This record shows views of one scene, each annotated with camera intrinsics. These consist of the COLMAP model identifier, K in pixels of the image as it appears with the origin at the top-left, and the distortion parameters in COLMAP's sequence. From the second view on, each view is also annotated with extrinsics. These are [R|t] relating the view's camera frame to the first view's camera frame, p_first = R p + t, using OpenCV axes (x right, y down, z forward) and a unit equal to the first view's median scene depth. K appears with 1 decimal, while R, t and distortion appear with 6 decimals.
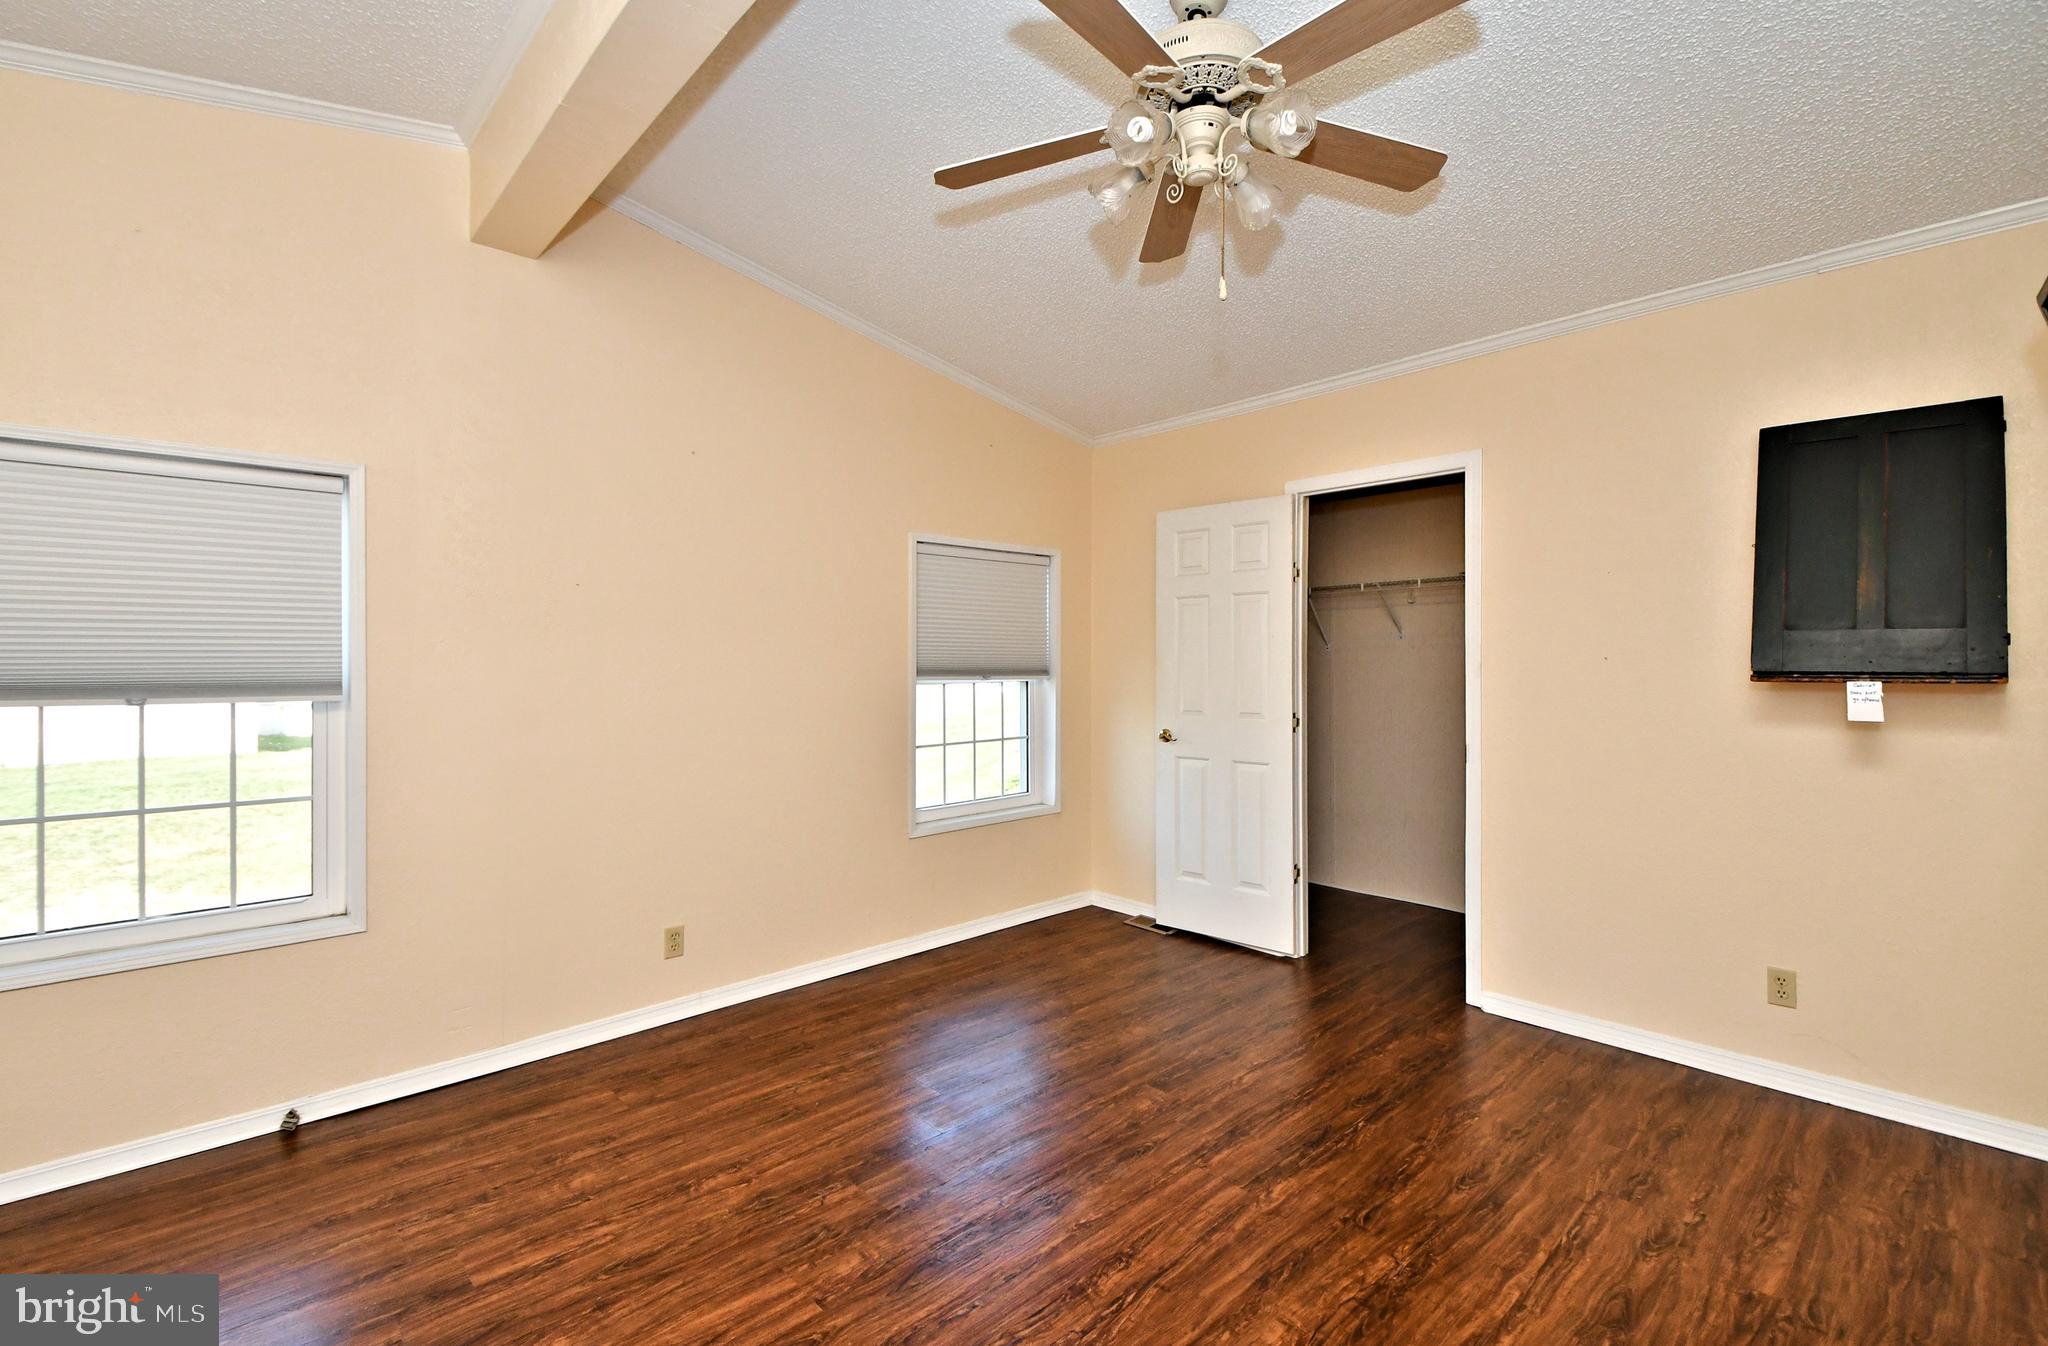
lens RADIAL K [[904.2, 0, 1041.6], [0, 904.2, 664.0], [0, 0, 1]] dist [0.011887, -0.004341]
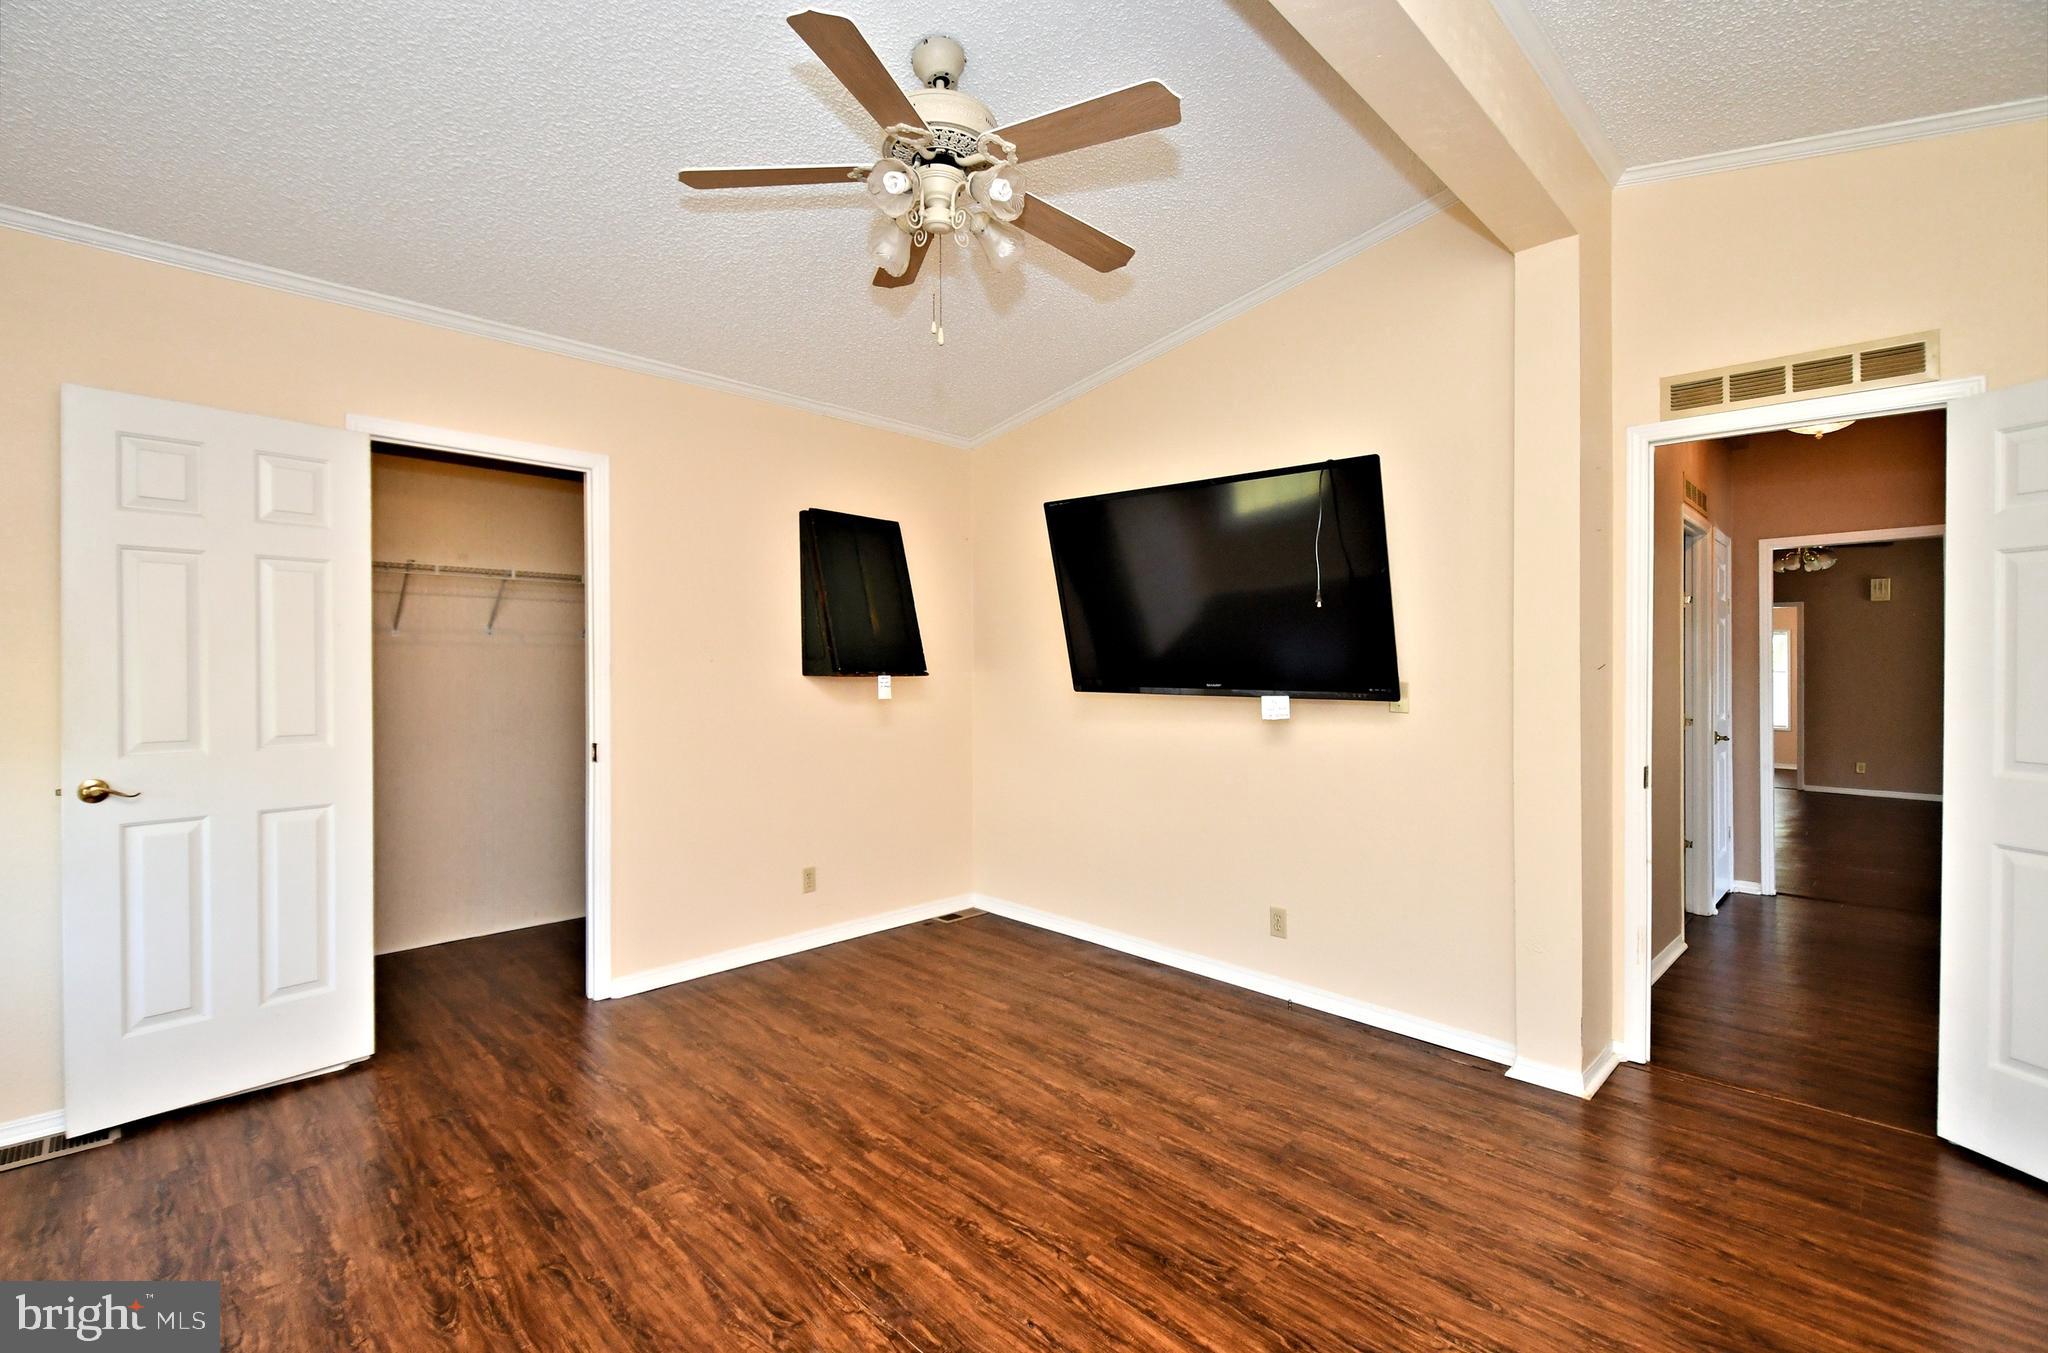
lens RADIAL K [[904.2, 0, 1031.6], [0, 904.2, 674.3], [0, 0, 1]] dist [0.011887, -0.004341]
pose [[-0.034905, -0.007162, 0.999365, -0.764983], [0.001628, 0.999973, 0.007223, 0.005968], [-0.999389, 0.001879, -0.034892, 0.760580]]
